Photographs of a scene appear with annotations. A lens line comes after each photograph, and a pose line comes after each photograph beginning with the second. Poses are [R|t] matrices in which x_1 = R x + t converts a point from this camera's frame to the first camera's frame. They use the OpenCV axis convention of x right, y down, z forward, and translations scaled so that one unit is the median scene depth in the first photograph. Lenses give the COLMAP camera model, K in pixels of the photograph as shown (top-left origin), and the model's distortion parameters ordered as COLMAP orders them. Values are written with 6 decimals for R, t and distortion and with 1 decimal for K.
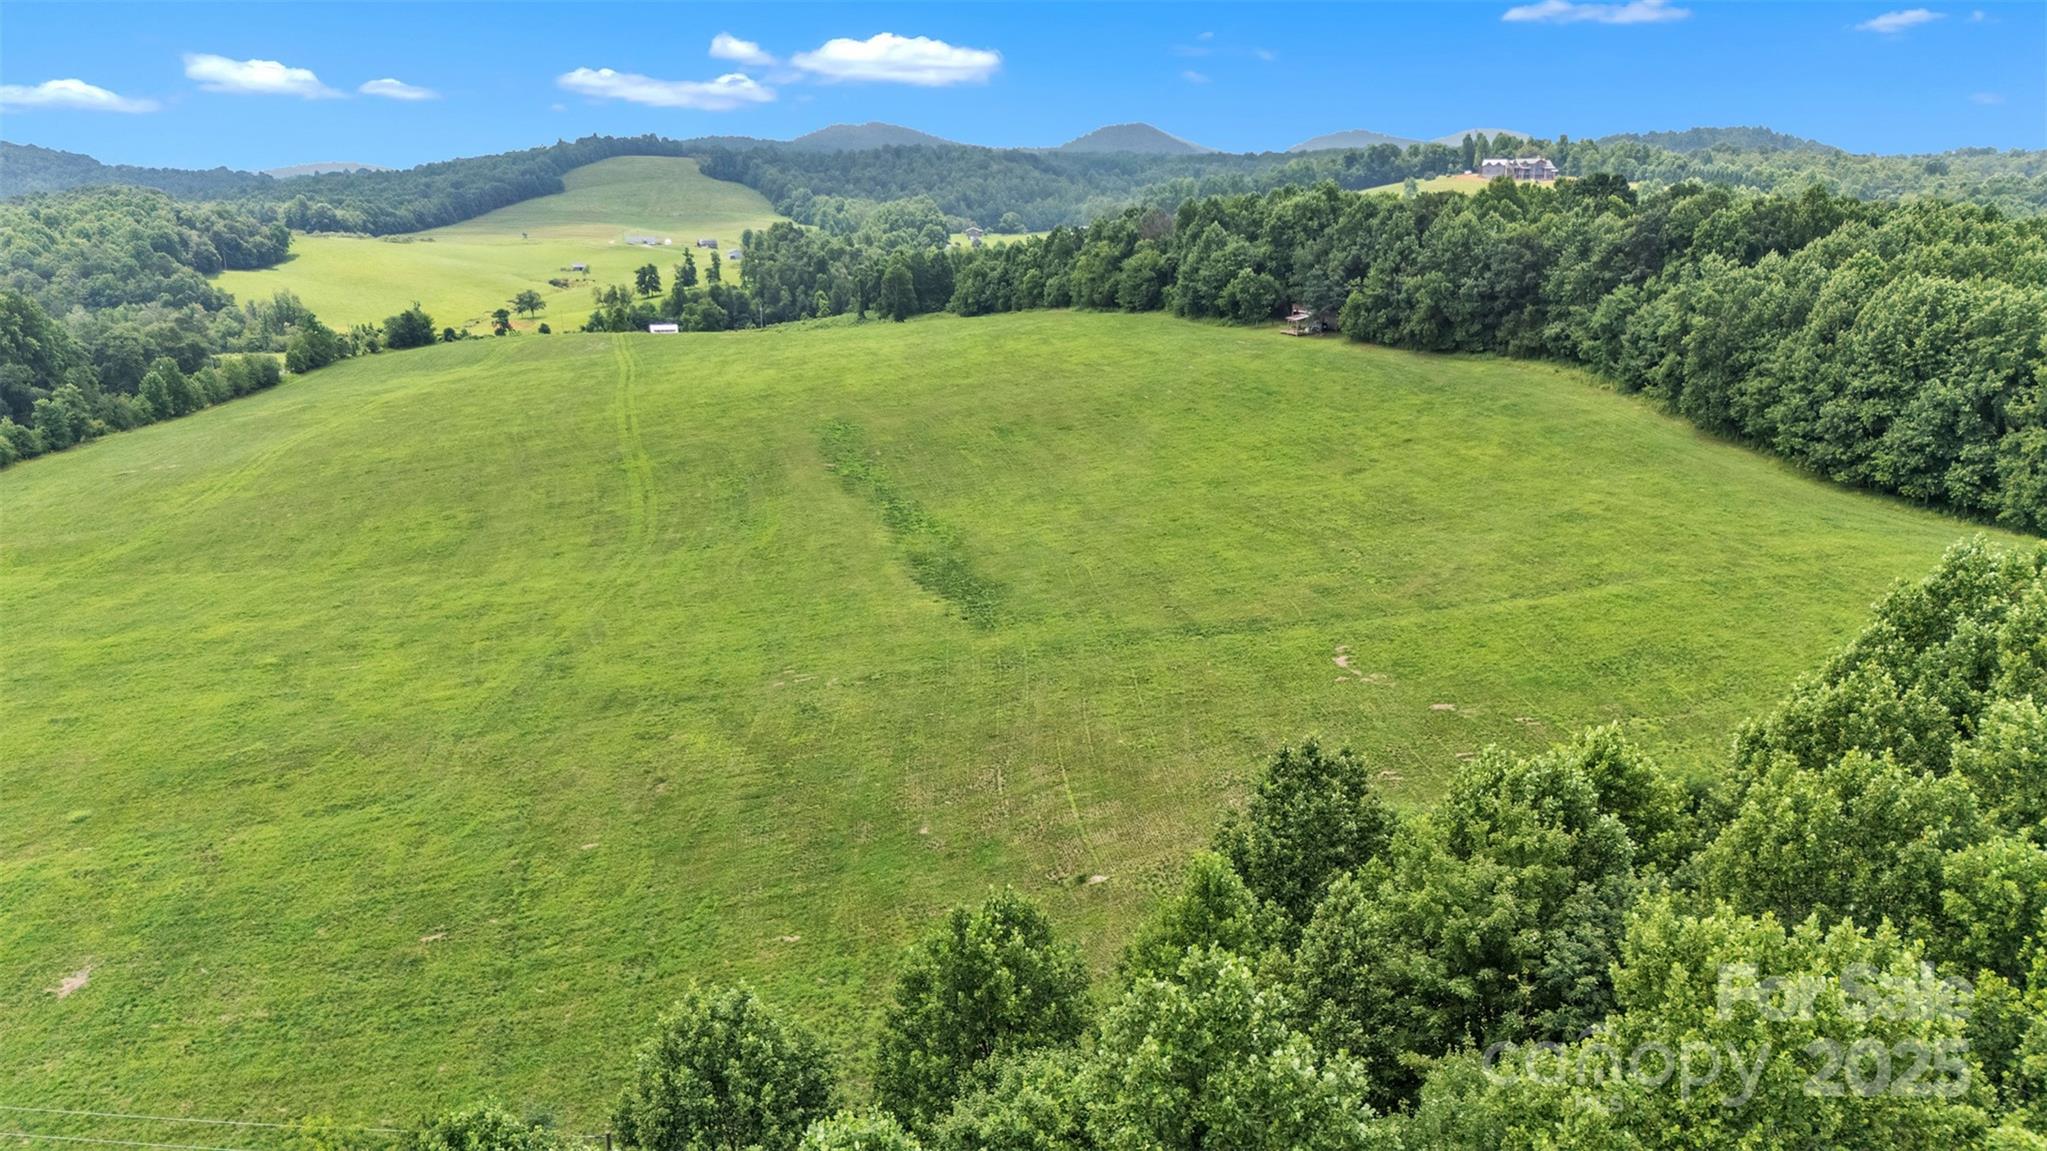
lens RADIAL K [[1571.2, 0, 1023.5], [0, 1571.2, 575.5], [0, 0, 1]] dist [0.077731, -0.103477]
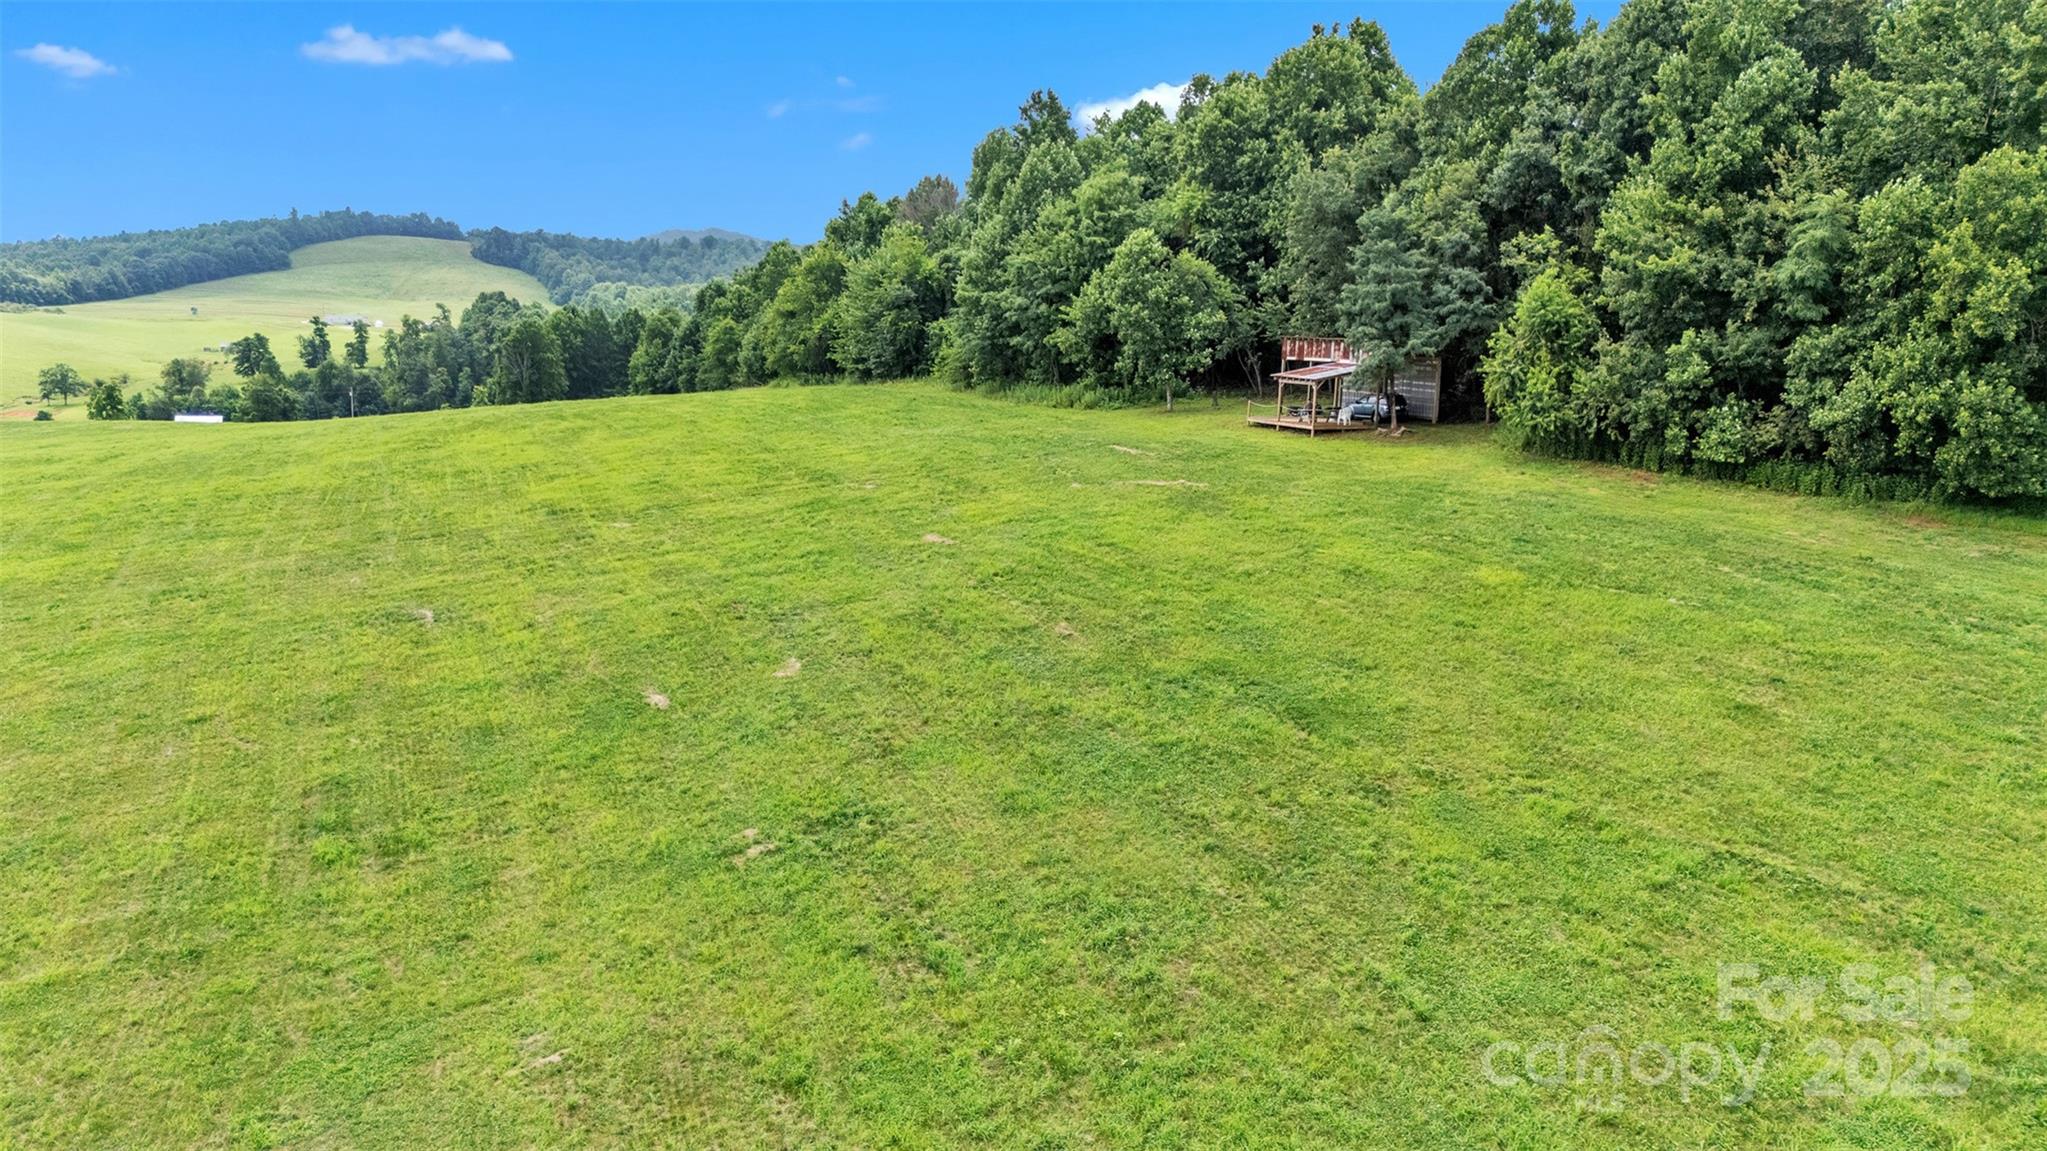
lens RADIAL K [[1528.4, 0, 1023.5], [0, 1528.4, 575.5], [0, 0, 1]] dist [0.002440, 0.002428]
pose [[0.995624, 0.015467, 0.092161, 0.085889], [-0.008695, 0.997262, -0.073432, -0.096034], [-0.093045, 0.072309, 0.993033, 0.668968]]
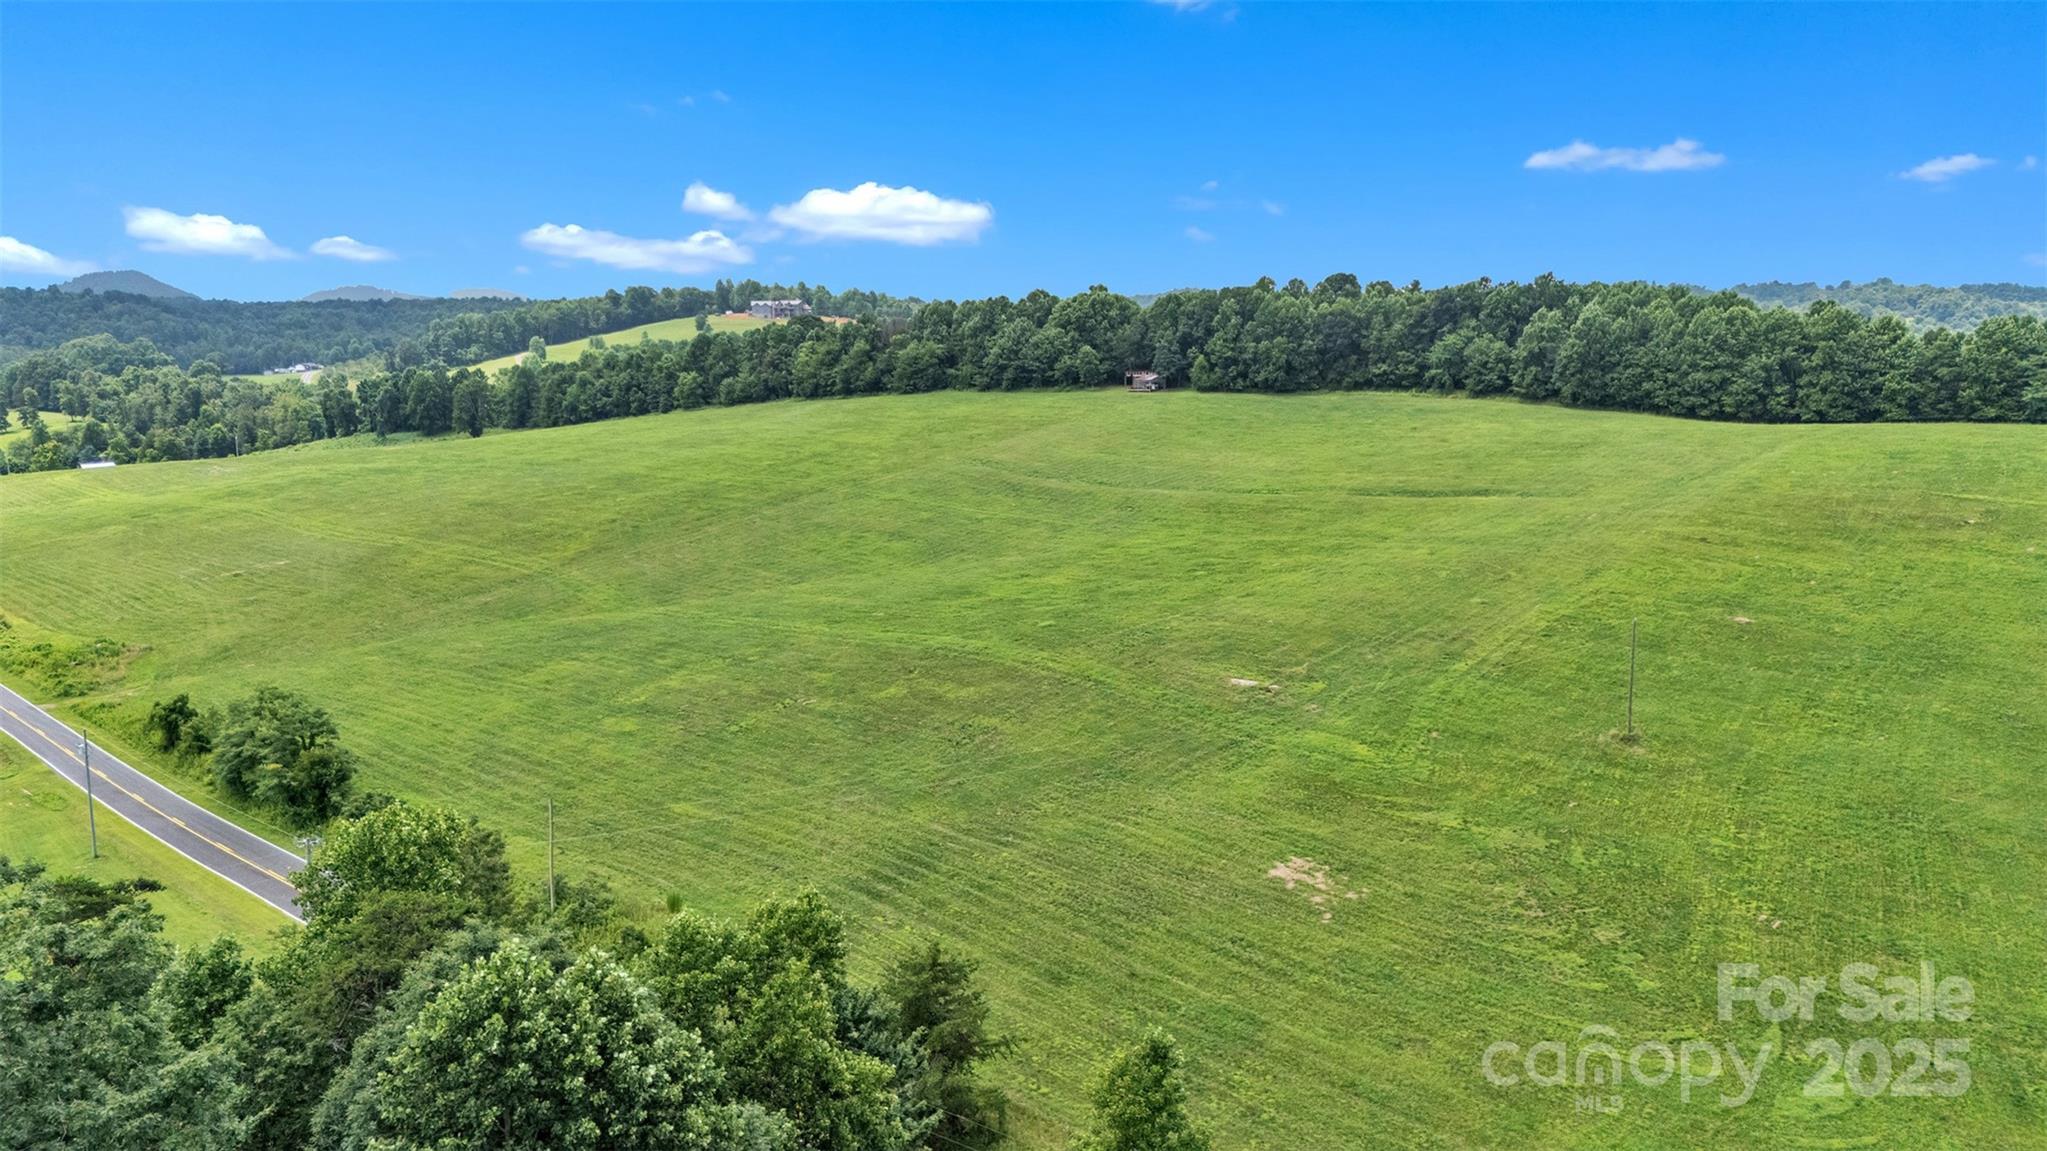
lens RADIAL K [[1571.2, 0, 1023.5], [0, 1571.2, 575.5], [0, 0, 1]] dist [0.077731, -0.103477]
pose [[0.792972, -0.099044, 0.601153, -0.697332], [0.158015, 0.986368, -0.045926, 0.047623], [-0.588410, 0.131409, 0.797813, -0.004663]]
